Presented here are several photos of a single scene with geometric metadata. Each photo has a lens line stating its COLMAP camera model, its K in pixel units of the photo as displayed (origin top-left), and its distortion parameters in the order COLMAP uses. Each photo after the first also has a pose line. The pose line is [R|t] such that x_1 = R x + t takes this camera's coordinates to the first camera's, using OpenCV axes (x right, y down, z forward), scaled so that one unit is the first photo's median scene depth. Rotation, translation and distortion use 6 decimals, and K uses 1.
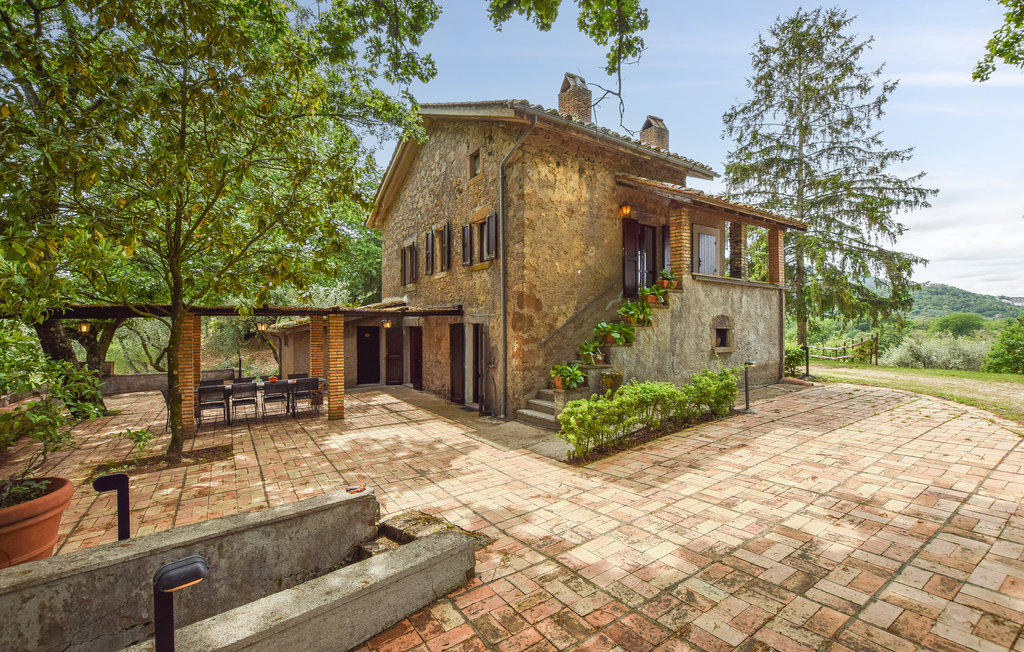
lens RADIAL K [[472.9, 0, 504.1], [0, 472.9, 335.7], [0, 0, 1]] dist [-0.024793, 0.000744]
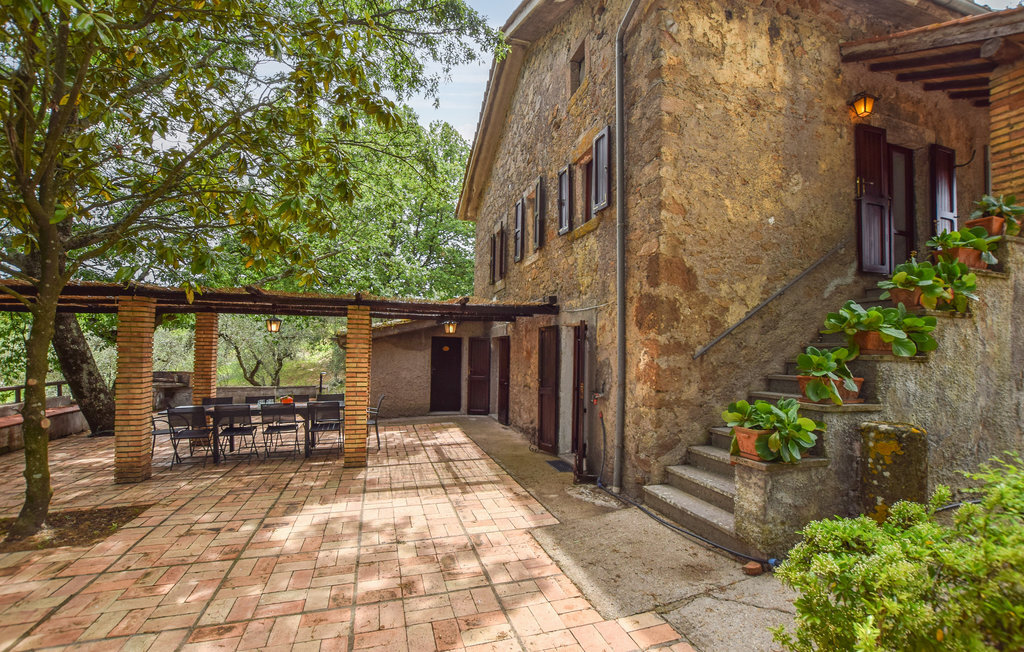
lens RADIAL K [[472.9, 0, 504.1], [0, 472.9, 335.7], [0, 0, 1]] dist [-0.024793, 0.000744]
pose [[0.963823, 0.012193, -0.266264, 0.014849], [-0.027391, 0.998195, -0.053440, 0.027165], [0.265132, 0.058800, 0.962418, 0.443997]]
